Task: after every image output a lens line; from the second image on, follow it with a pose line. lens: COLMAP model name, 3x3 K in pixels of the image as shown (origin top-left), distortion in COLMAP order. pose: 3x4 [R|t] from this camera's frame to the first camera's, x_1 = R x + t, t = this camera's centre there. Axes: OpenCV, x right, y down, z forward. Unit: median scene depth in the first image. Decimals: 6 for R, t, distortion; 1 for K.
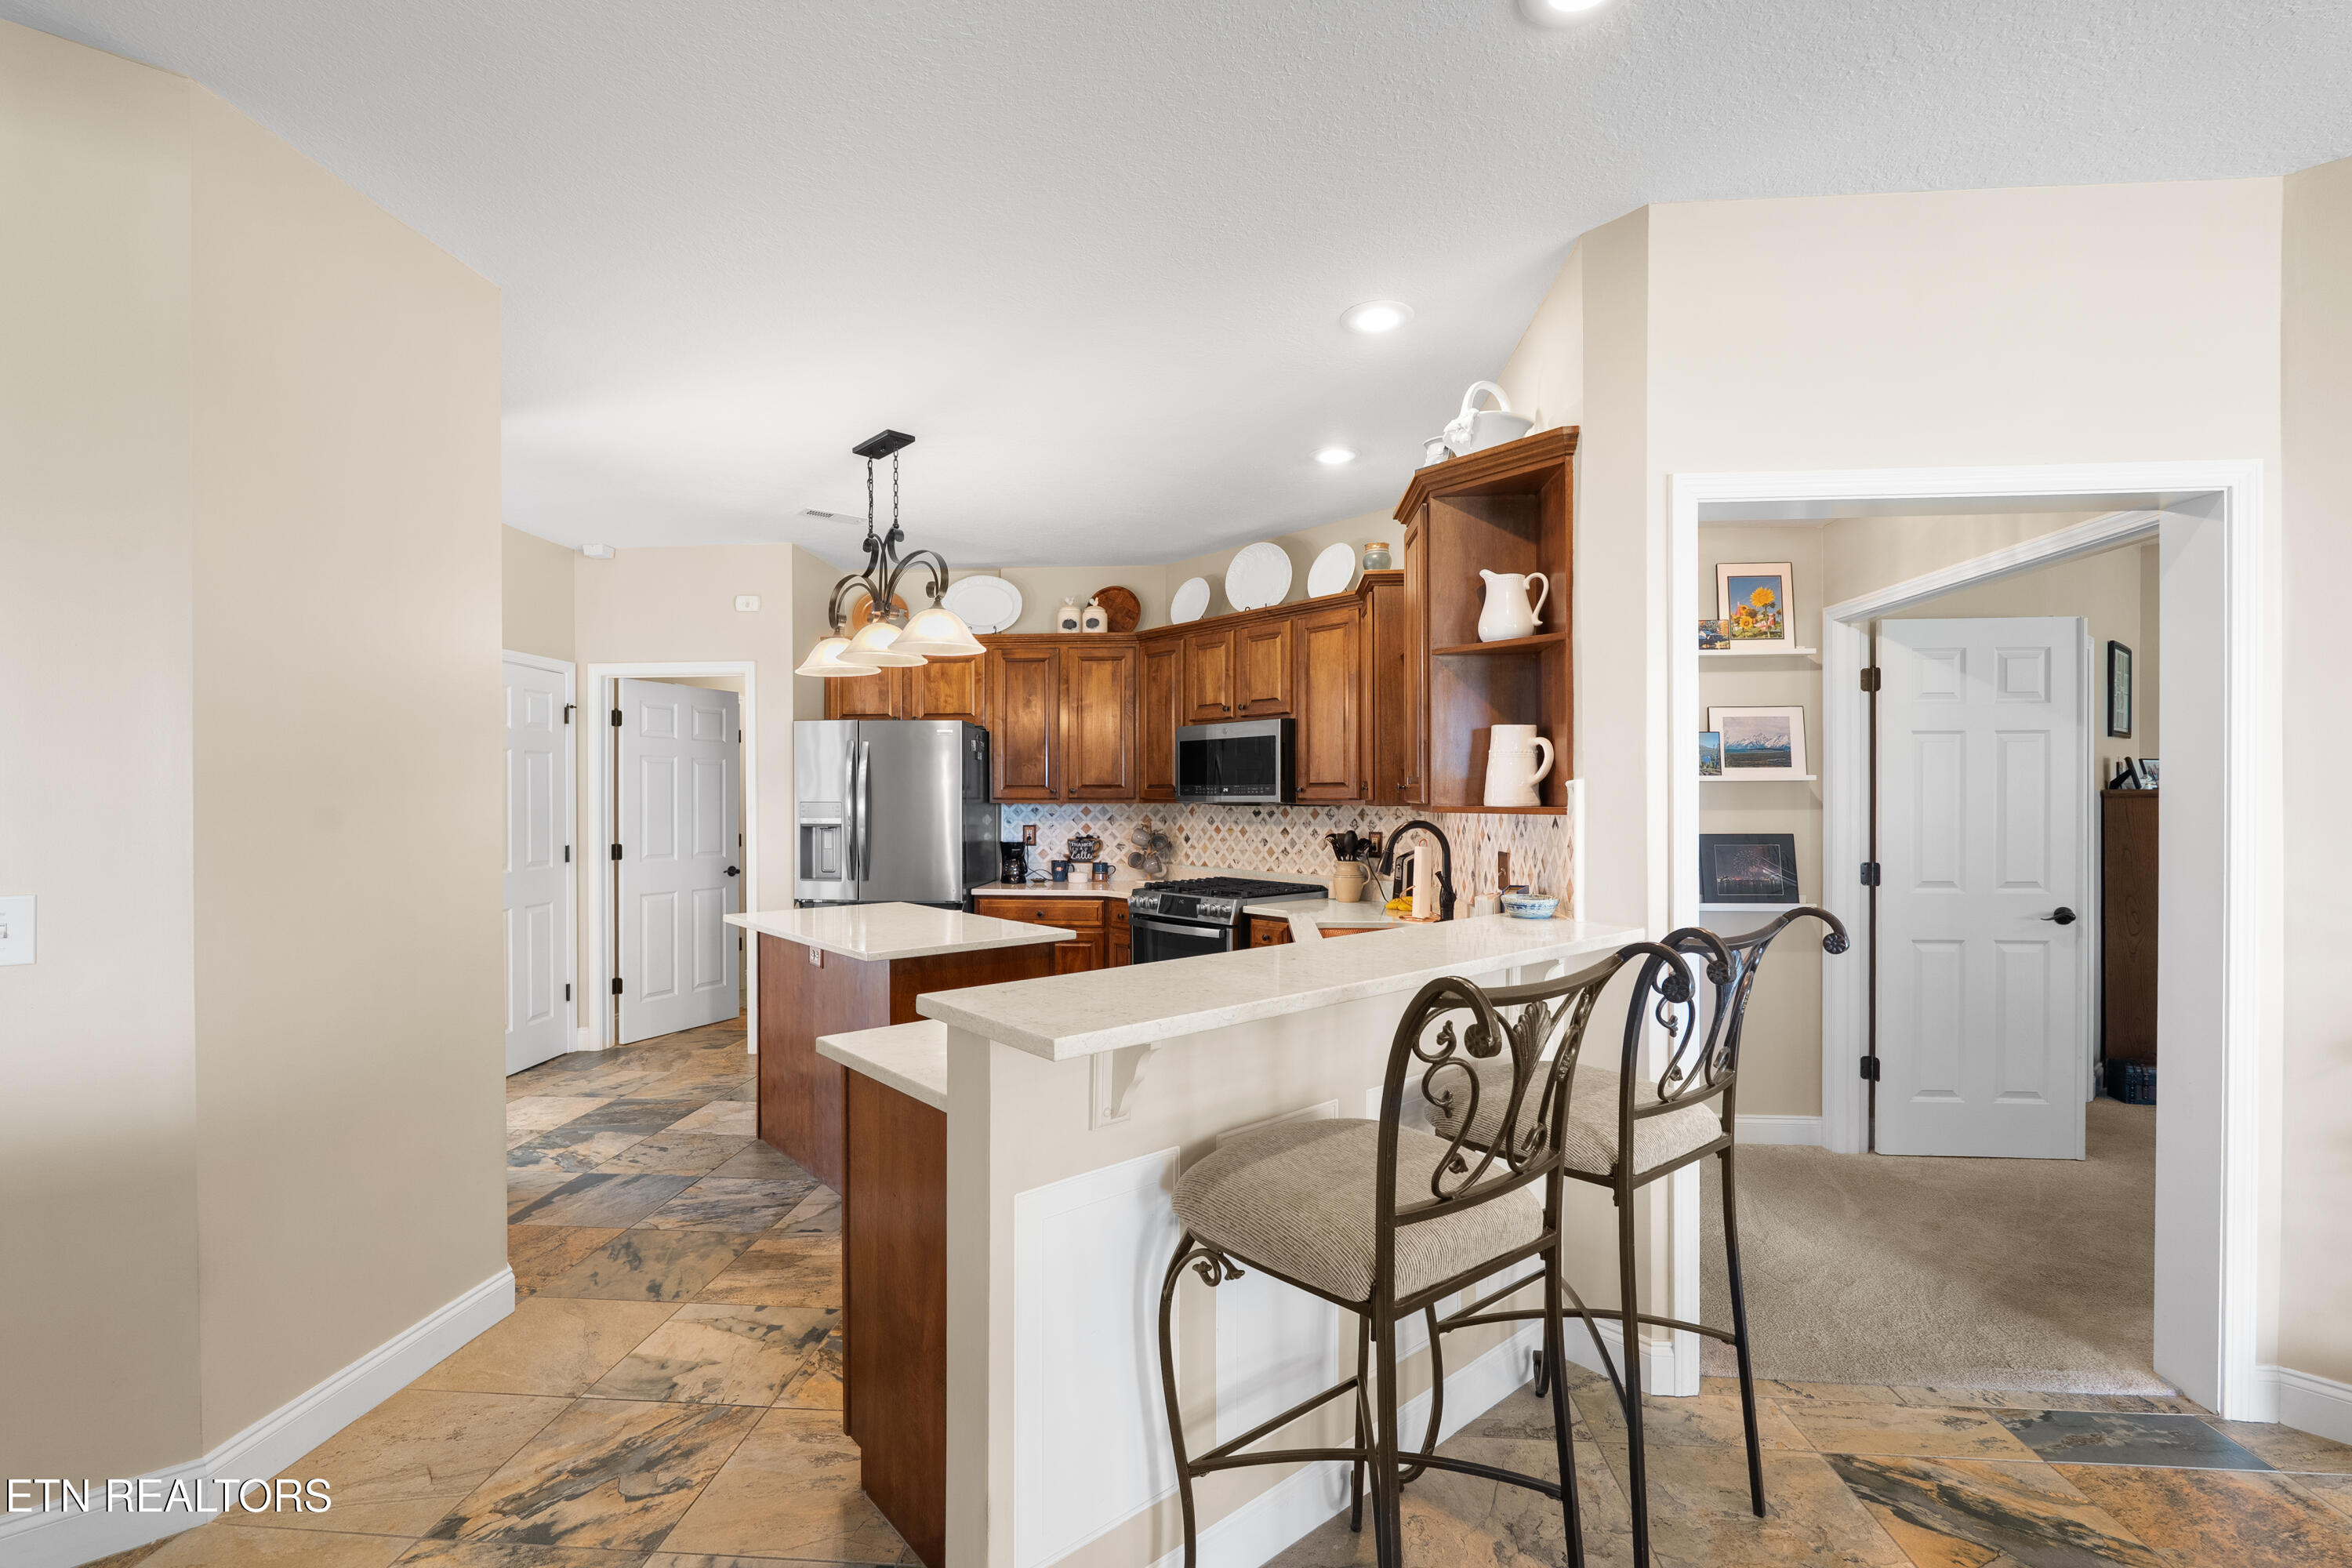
lens RADIAL K [[1043.1, 0, 1158.0], [0, 1043.1, 798.8], [0, 0, 1]] dist [-0.005624, -0.000002]
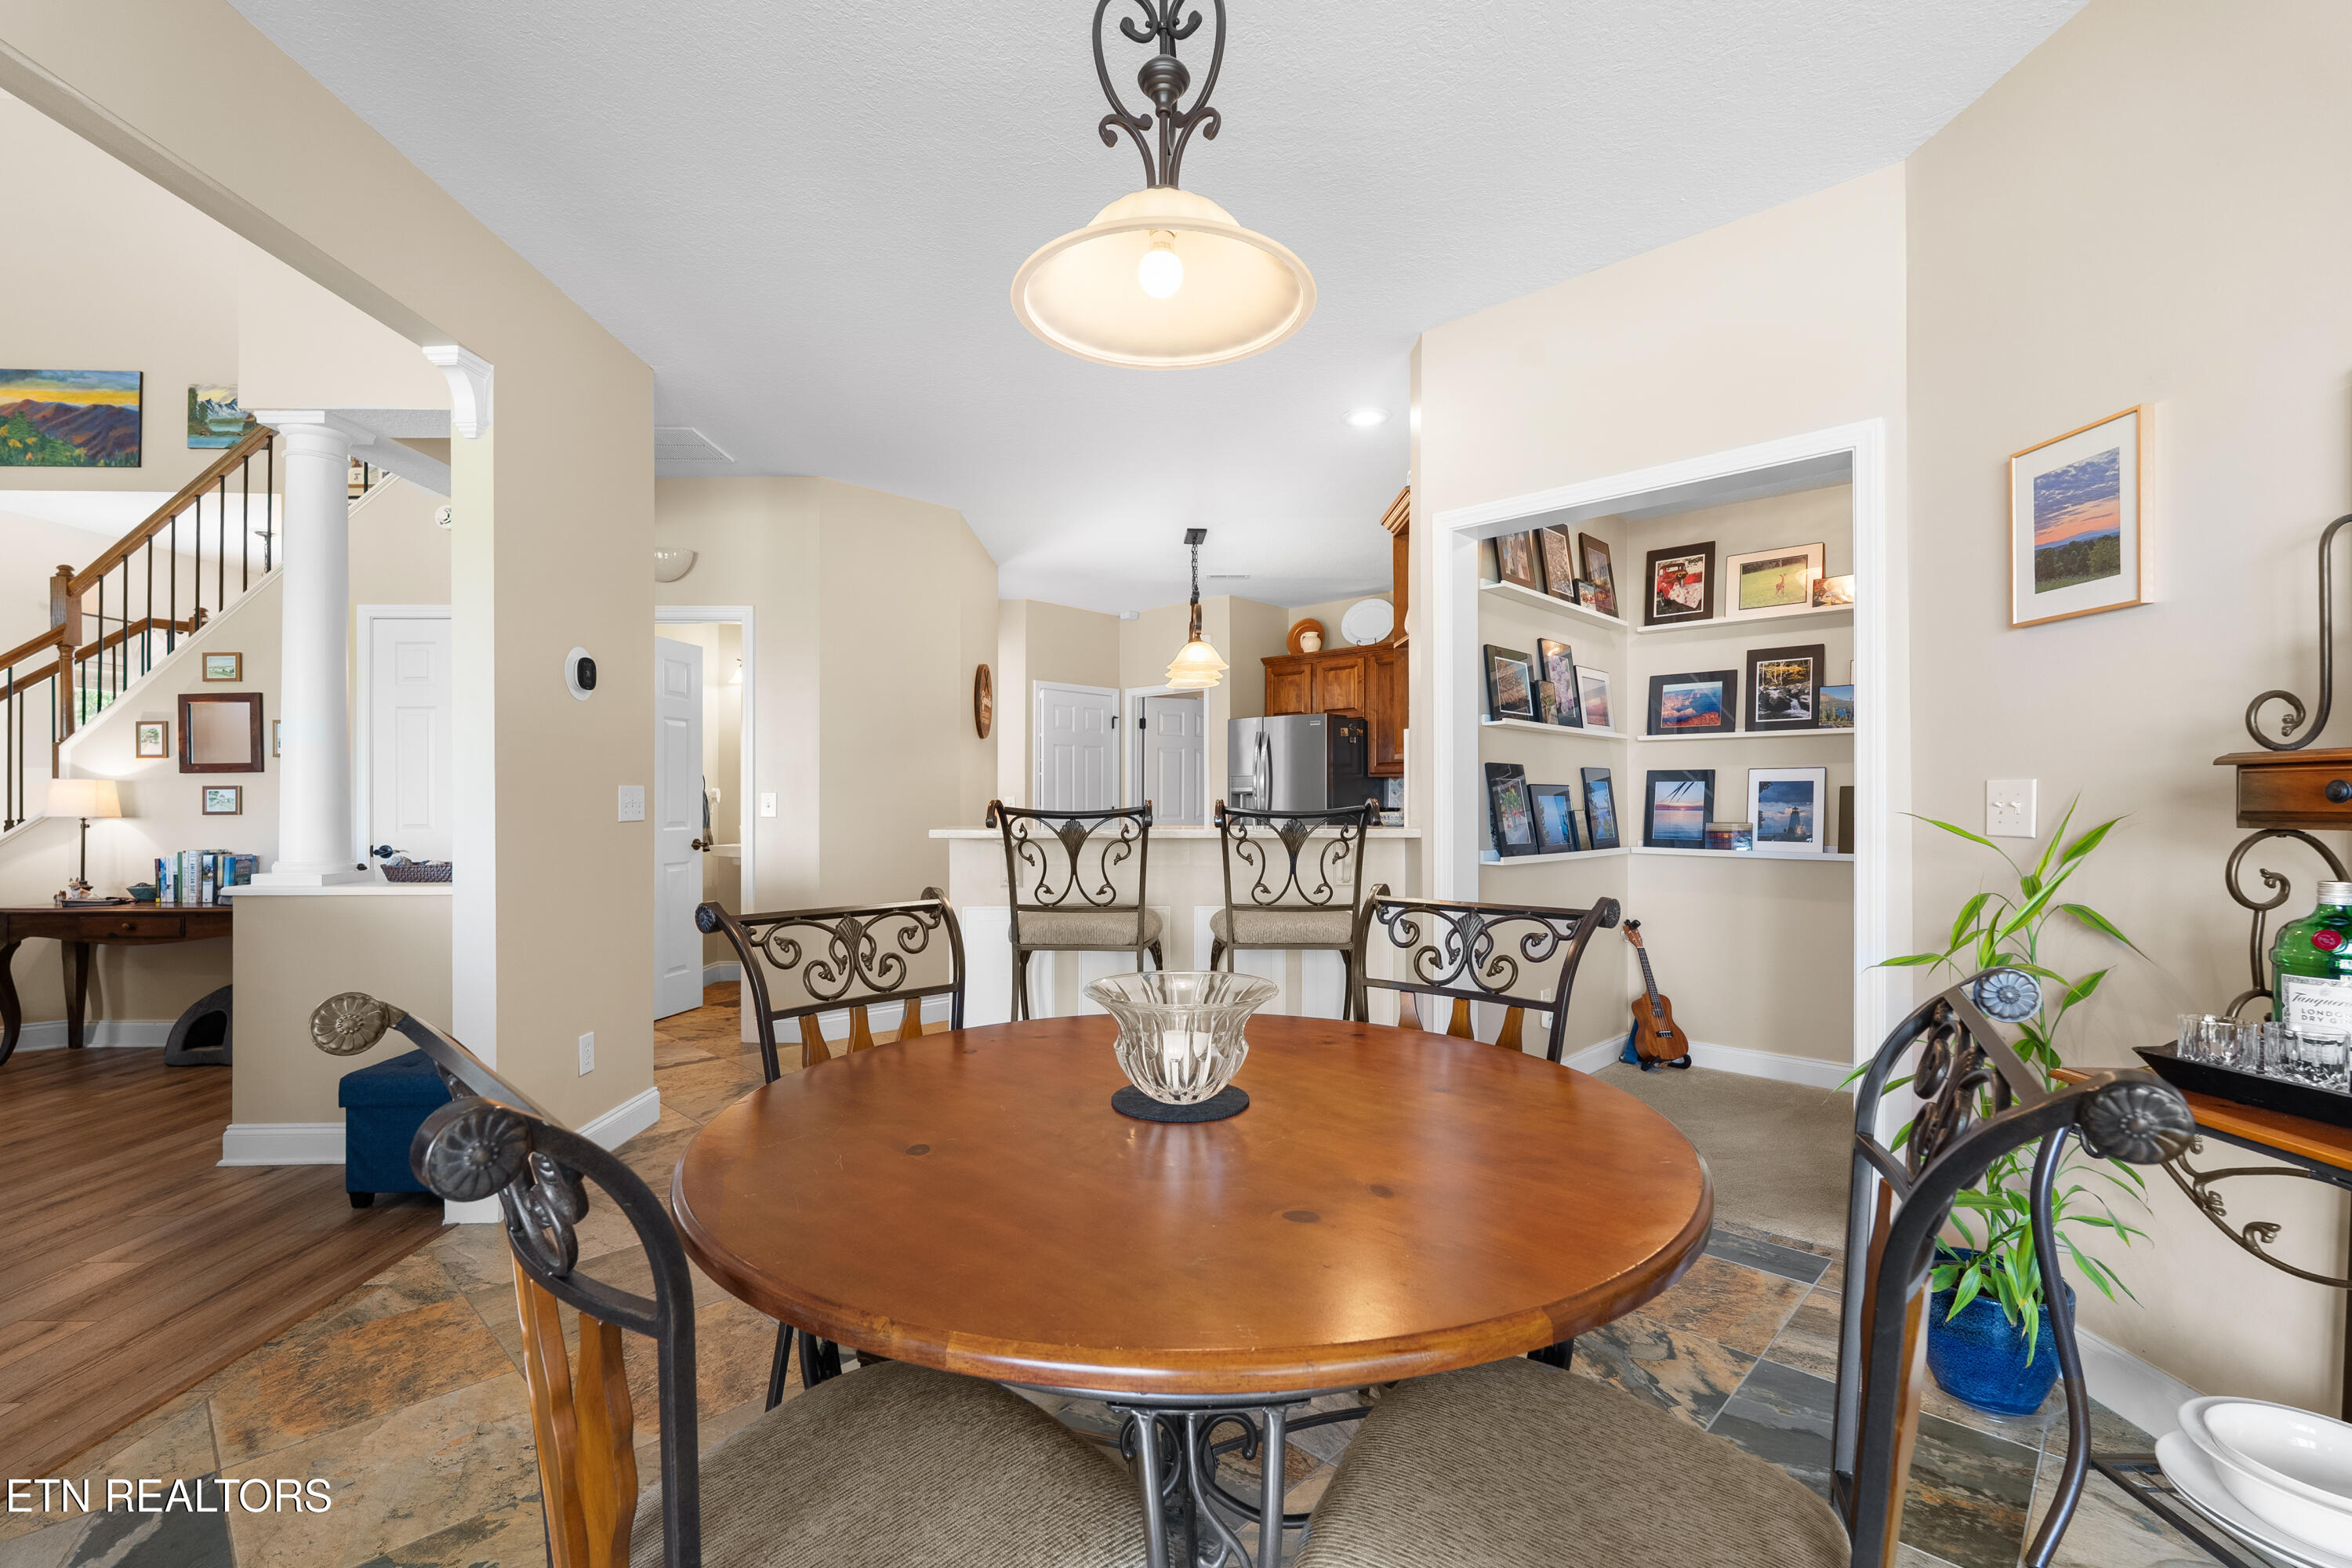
lens RADIAL K [[1043.1, 0, 1174.3], [0, 1043.1, 791.9], [0, 0, 1]] dist [-0.005624, -0.000002]
pose [[0.775402, -0.003148, -0.631459, 0.902317], [-0.003369, 0.999953, -0.009122, 0.069304], [0.631458, 0.009200, 0.775355, -0.281113]]
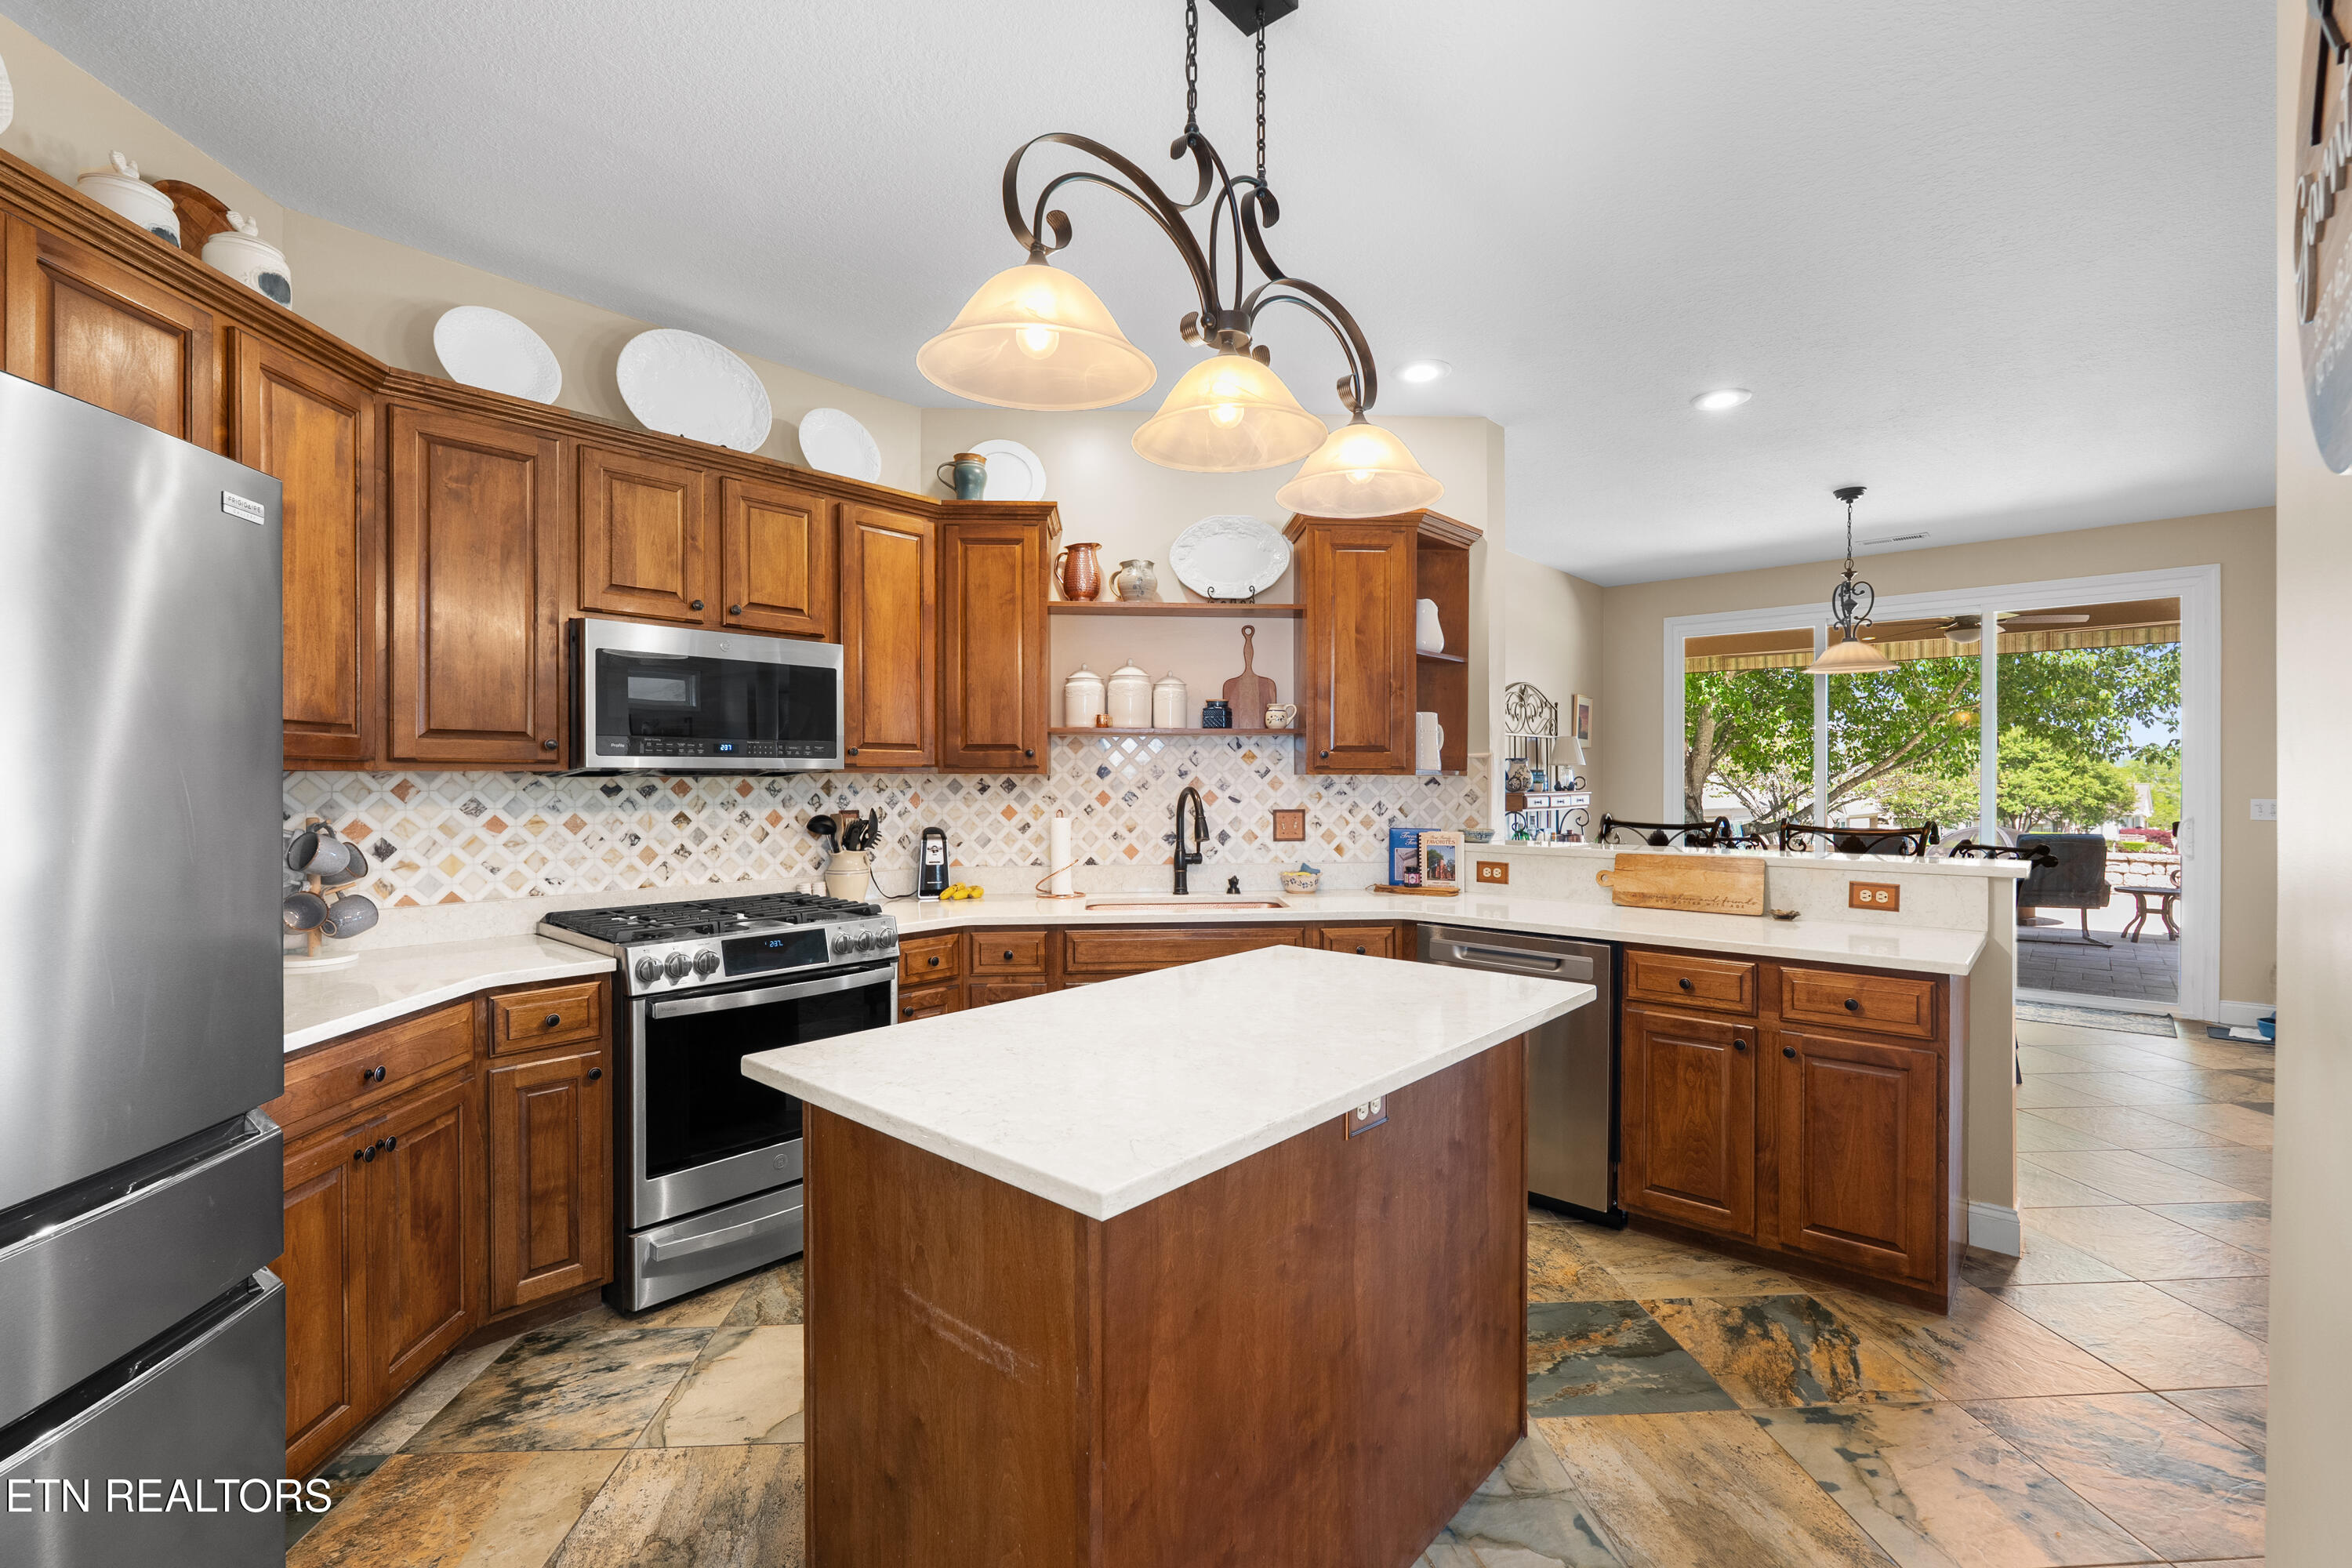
lens RADIAL K [[1043.1, 0, 1177.2], [0, 1043.1, 781.4], [0, 0, 1]] dist [-0.005624, -0.000002]
pose [[-0.148879, 0.001044, 0.988855, -0.942919], [0.005098, 0.999987, -0.000289, 0.020229], [-0.988842, 0.004999, -0.148883, 1.442981]]
